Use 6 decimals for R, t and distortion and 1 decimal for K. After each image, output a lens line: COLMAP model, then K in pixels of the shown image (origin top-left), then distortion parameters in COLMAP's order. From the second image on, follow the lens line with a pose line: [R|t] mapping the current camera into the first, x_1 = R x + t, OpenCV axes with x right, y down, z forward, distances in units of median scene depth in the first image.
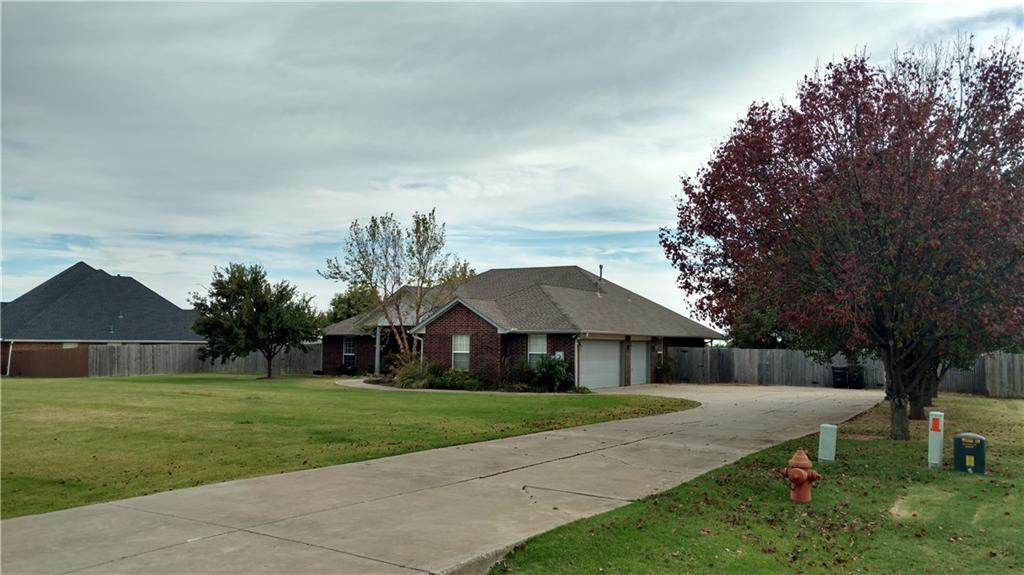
lens RADIAL K [[846.0, 0, 512.0], [0, 846.0, 287.5], [0, 0, 1]] dist [0.009598, 0.001325]
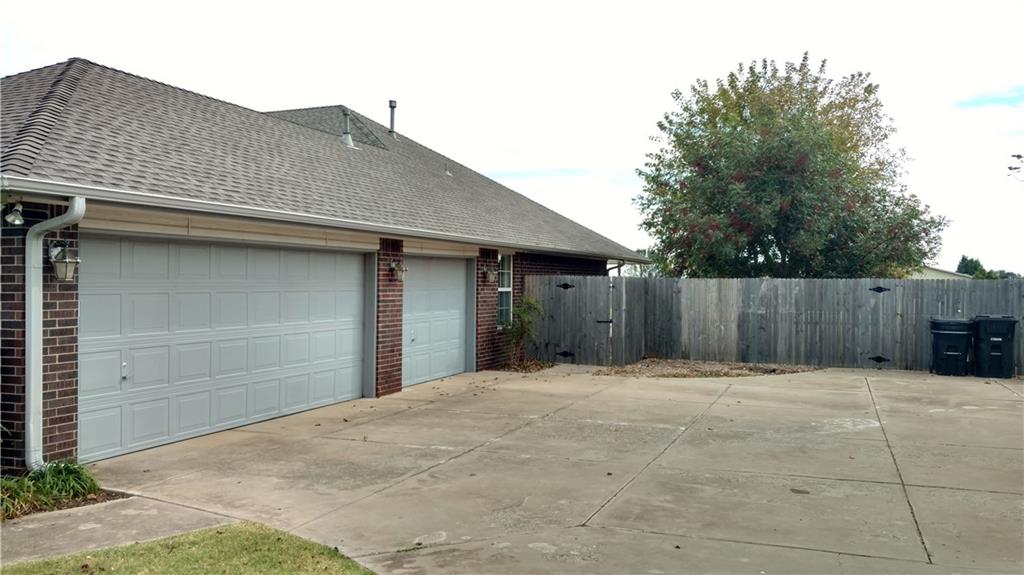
lens RADIAL K [[846.0, 0, 512.0], [0, 846.0, 287.5], [0, 0, 1]] dist [0.009598, 0.001325]
pose [[0.992235, -0.009401, 0.124018, 0.131993], [0.000253, 0.997290, 0.073569, 0.047804], [-0.124373, -0.072966, 0.989549, 0.619543]]
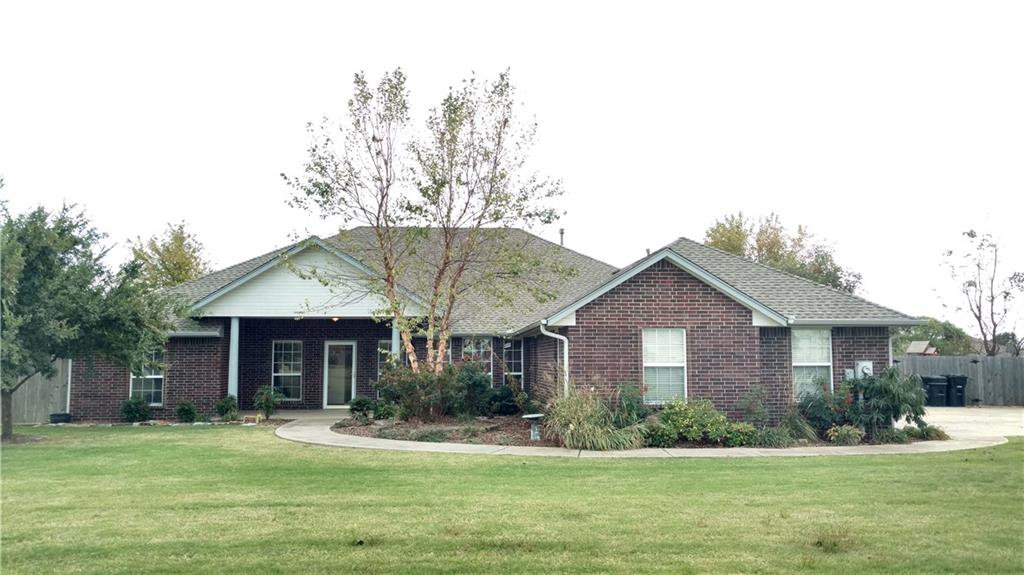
lens RADIAL K [[846.0, 0, 512.0], [0, 846.0, 287.5], [0, 0, 1]] dist [0.009598, 0.001325]
pose [[0.806972, 0.033735, 0.589625, -0.365050], [-0.027245, 0.999431, -0.019893, 0.039238], [-0.589961, -0.000011, 0.807432, 0.584559]]
